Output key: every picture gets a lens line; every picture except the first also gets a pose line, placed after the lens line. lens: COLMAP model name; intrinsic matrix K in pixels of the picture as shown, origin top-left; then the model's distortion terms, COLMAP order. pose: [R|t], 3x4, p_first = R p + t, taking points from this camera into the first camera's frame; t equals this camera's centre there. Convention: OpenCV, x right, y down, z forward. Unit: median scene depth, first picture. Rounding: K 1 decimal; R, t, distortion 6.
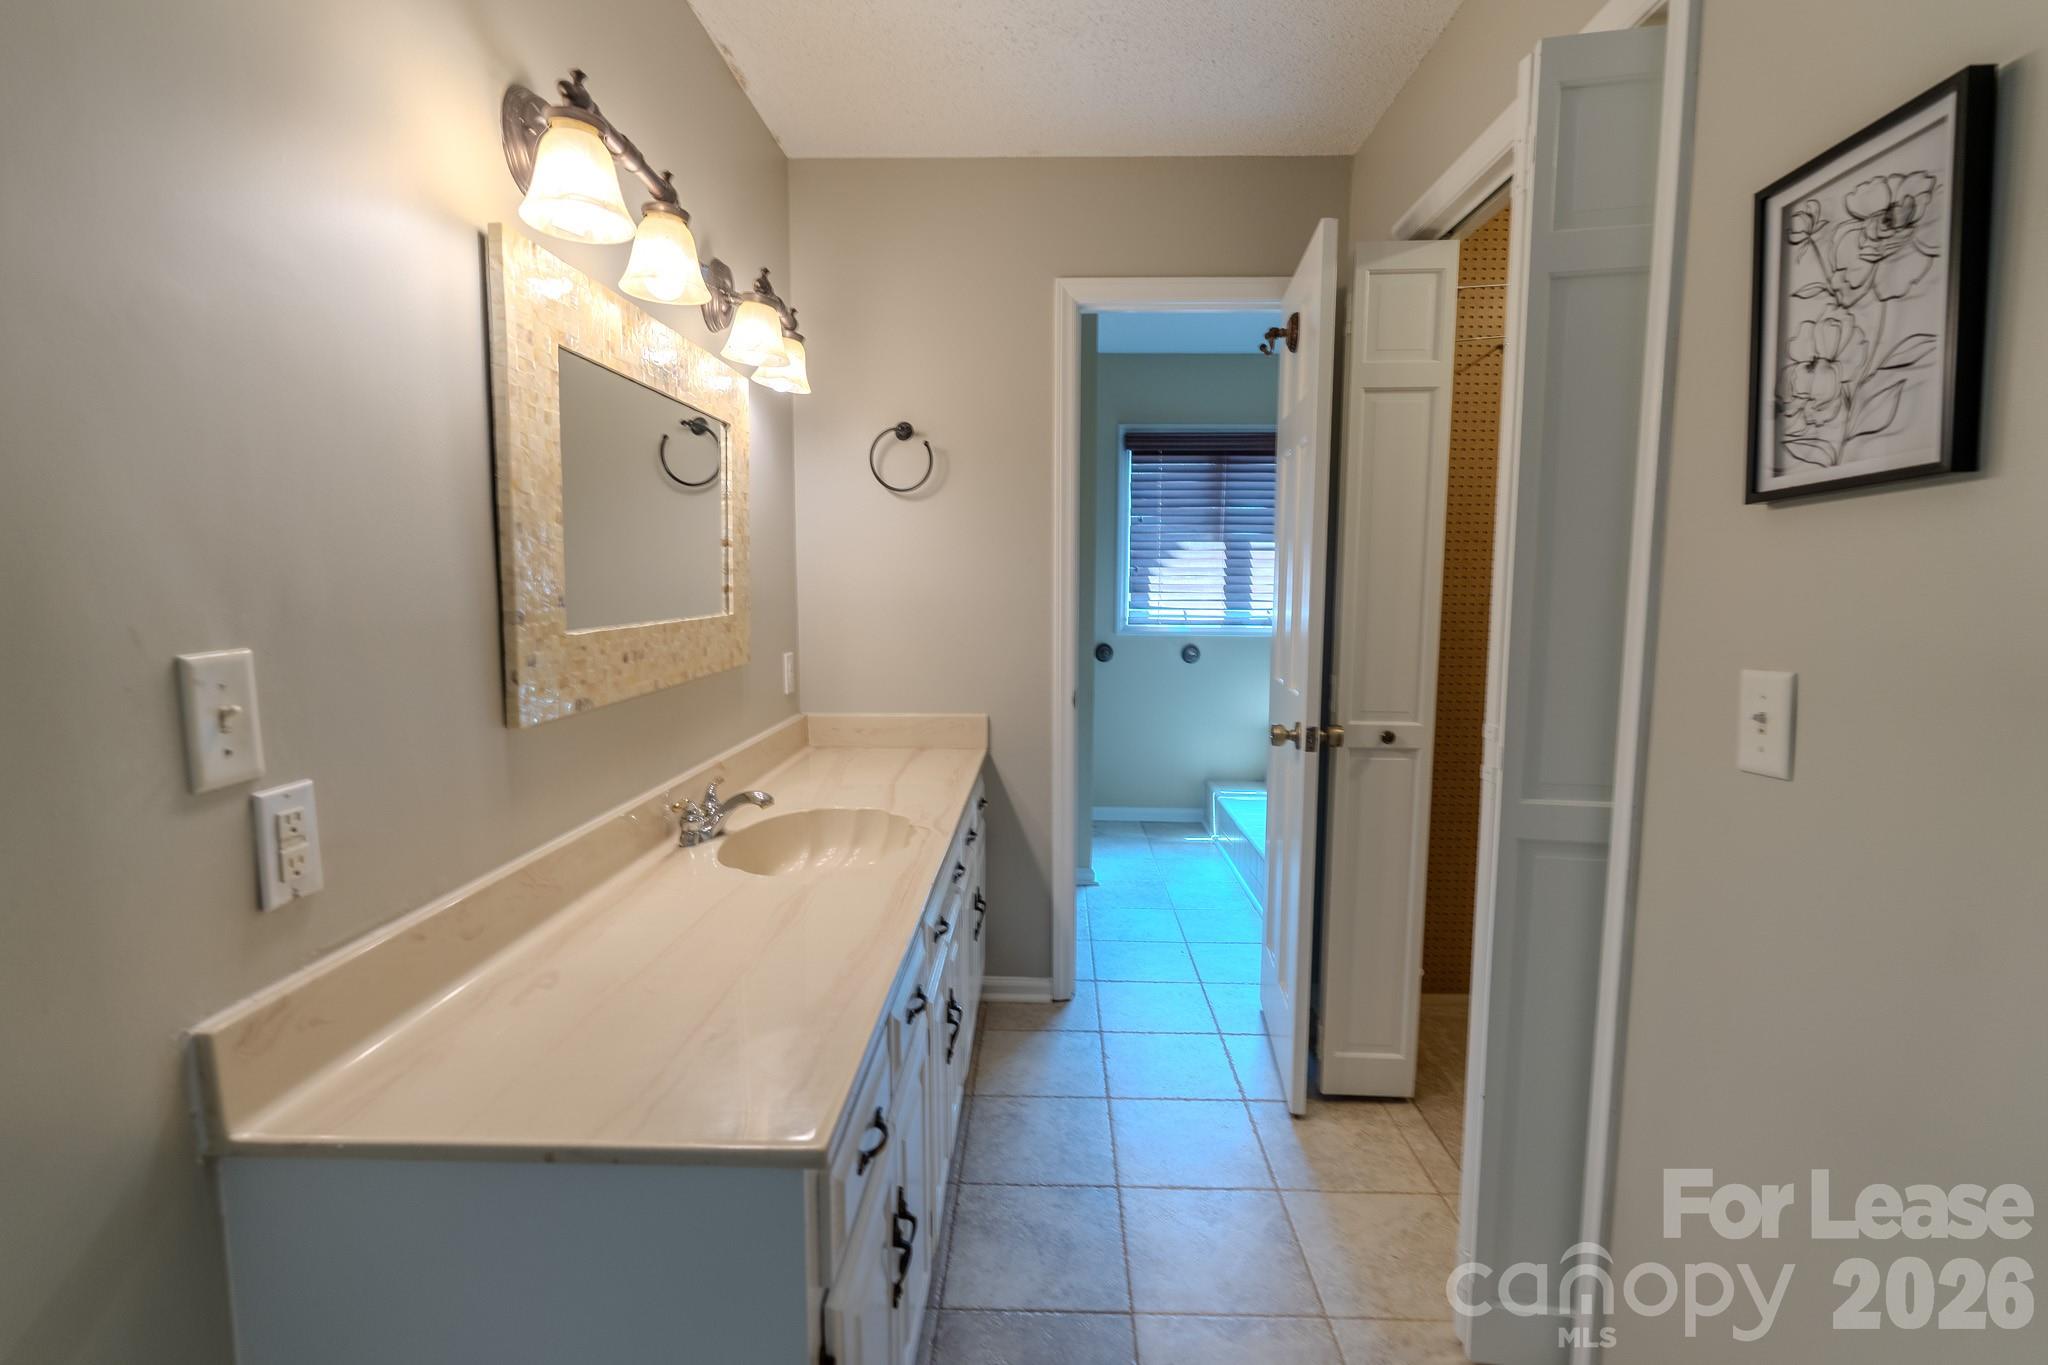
lens RADIAL K [[910.1, 0, 1025.9], [0, 910.1, 688.9], [0, 0, 1]] dist [-0.004420, 0.000228]
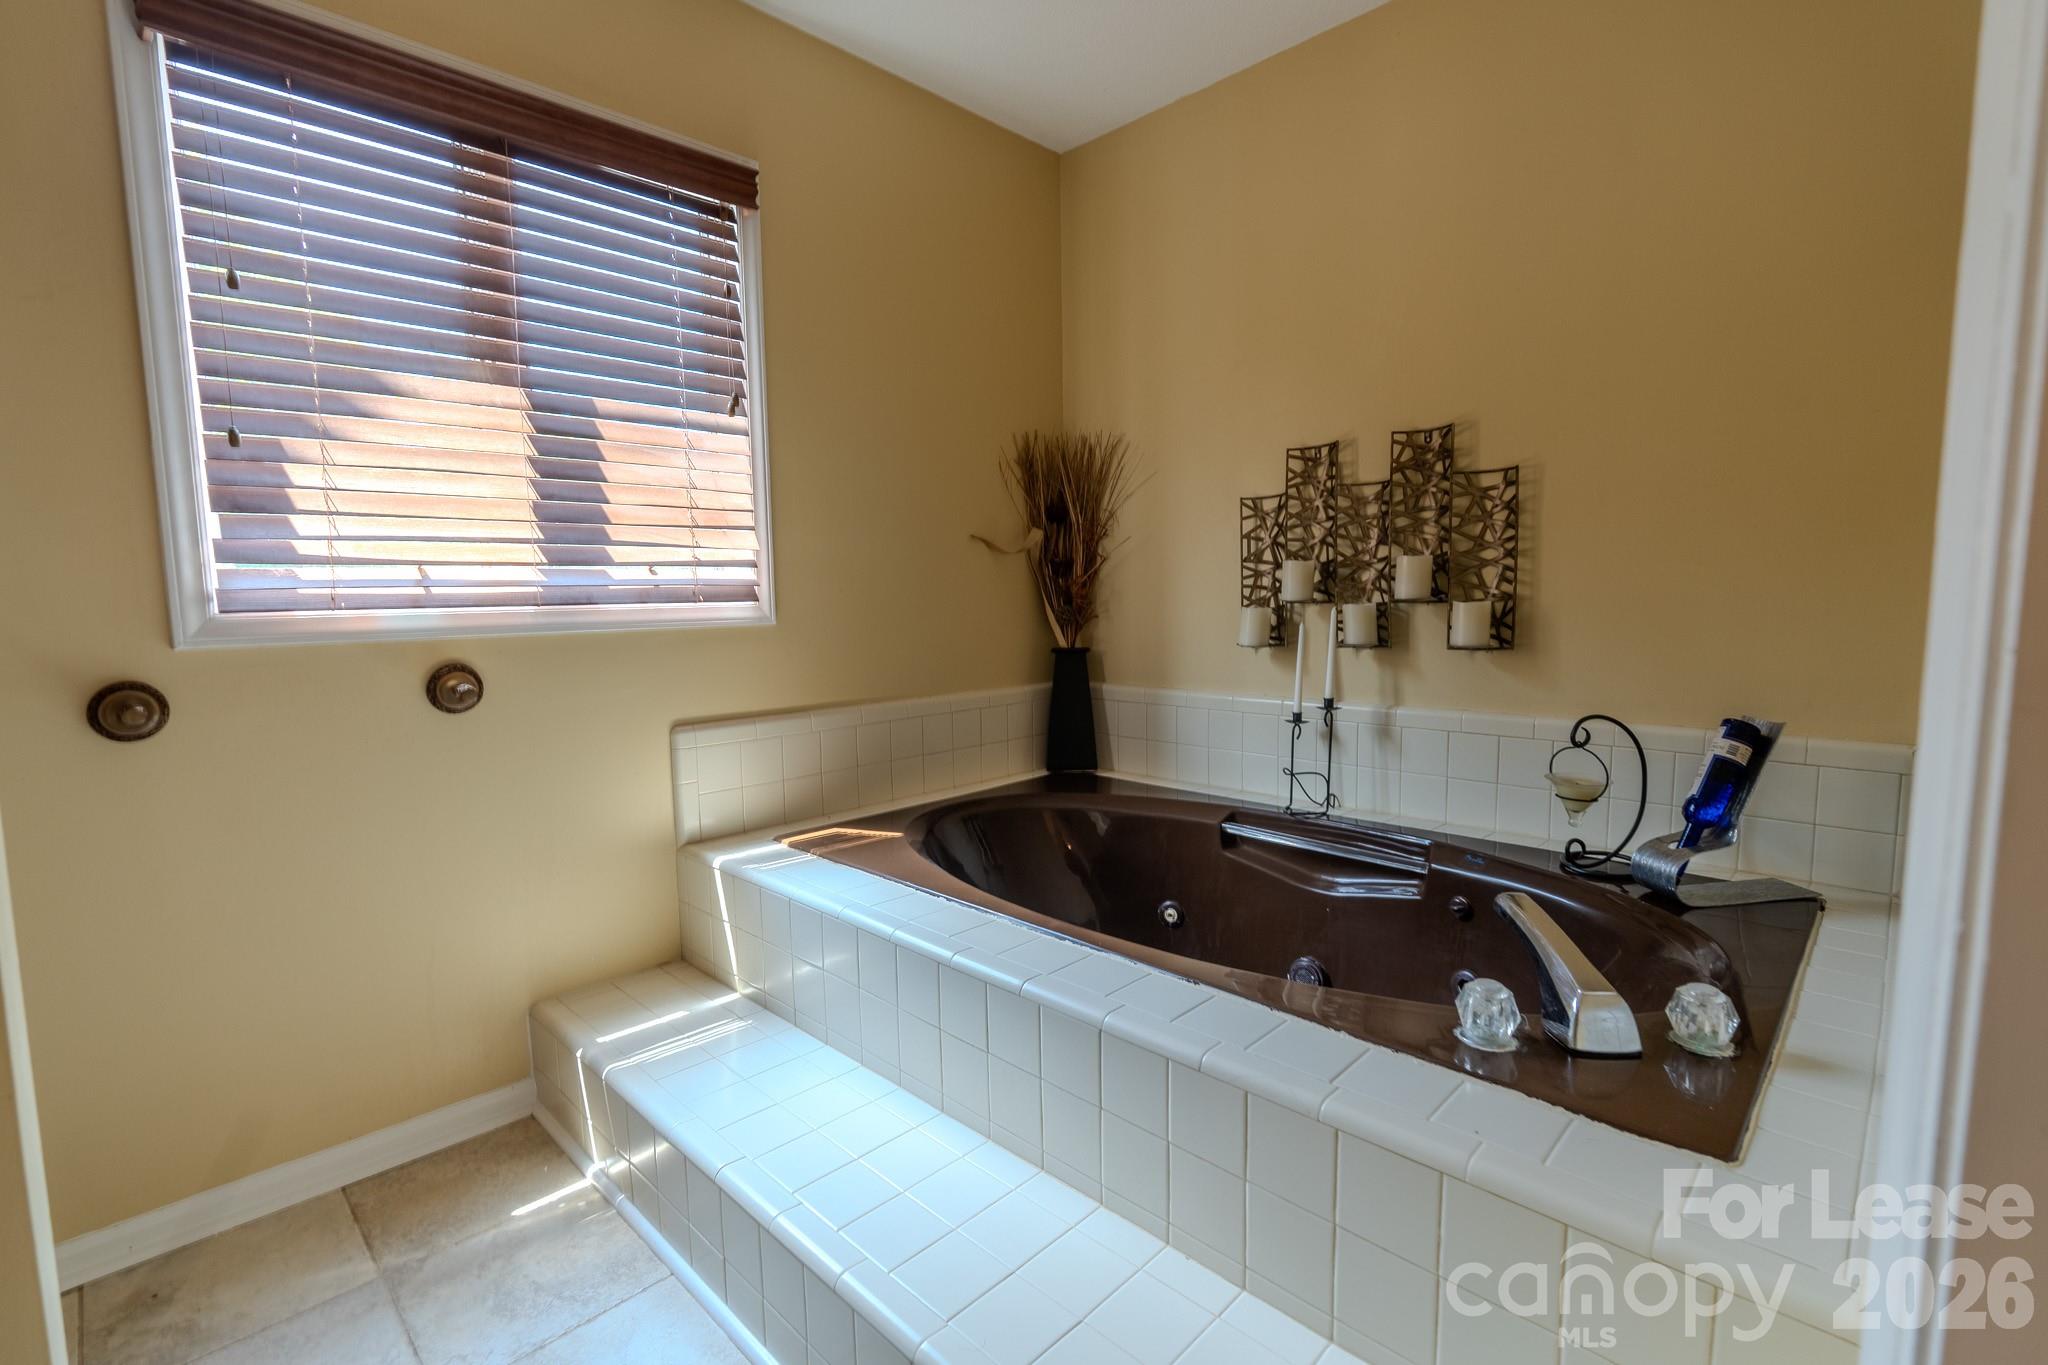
lens RADIAL K [[910.1, 0, 1015.7], [0, 910.1, 682.5], [0, 0, 1]] dist [-0.004420, 0.000228]
pose [[0.674218, -0.095499, 0.732332, 0.065966], [0.077501, 0.995278, 0.058437, -0.044256], [-0.734454, 0.017357, 0.678436, 0.589679]]
